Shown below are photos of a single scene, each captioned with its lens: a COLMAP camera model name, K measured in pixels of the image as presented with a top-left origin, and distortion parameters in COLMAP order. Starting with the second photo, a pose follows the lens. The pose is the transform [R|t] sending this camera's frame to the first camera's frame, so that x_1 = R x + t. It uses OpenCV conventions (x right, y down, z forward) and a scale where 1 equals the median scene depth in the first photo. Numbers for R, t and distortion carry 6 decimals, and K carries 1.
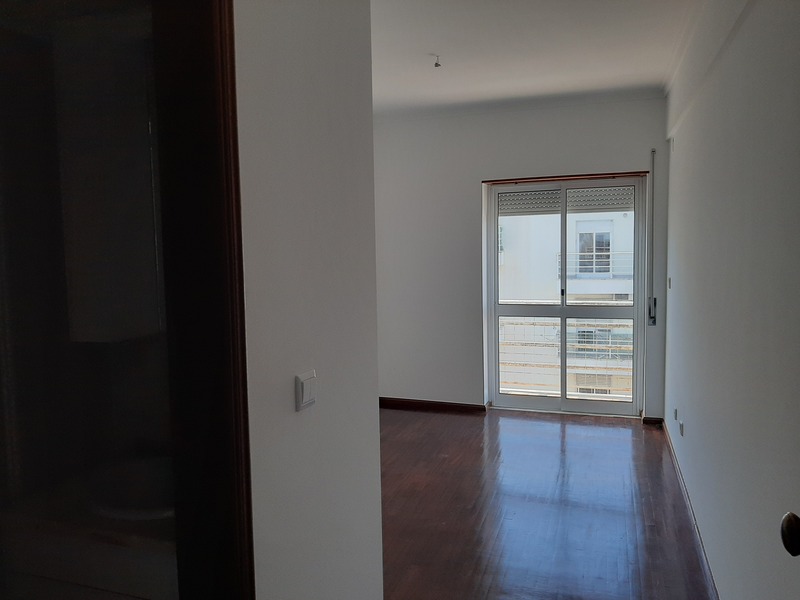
lens RADIAL K [[626.2, 0, 400.0], [0, 626.2, 300.0], [0, 0, 1]] dist [-0.004498, -0.001857]
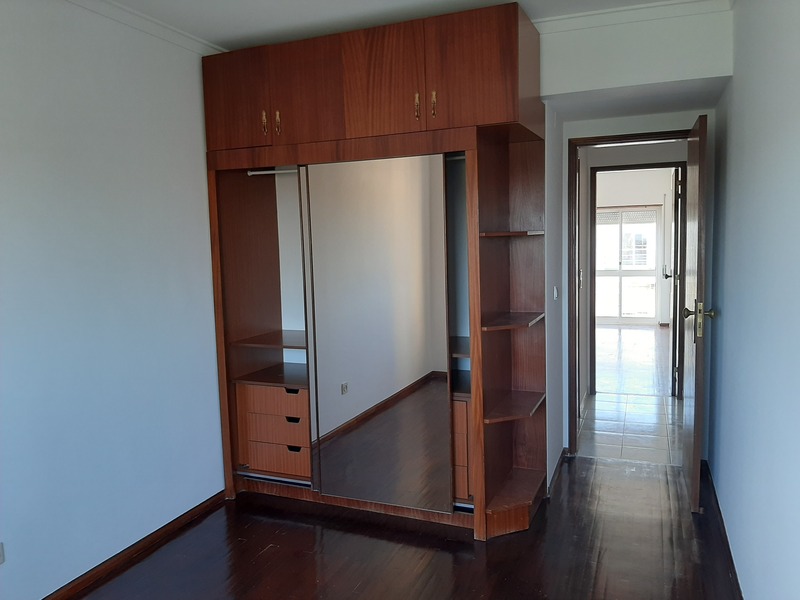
lens RADIAL K [[626.2, 0, 400.0], [0, 626.2, 300.0], [0, 0, 1]] dist [-0.004498, -0.001857]
pose [[0.998518, 0.003636, -0.054304, -0.331351], [-0.003677, 0.999993, -0.000650, 0.107159], [0.054302, 0.000849, 0.998524, -1.029717]]
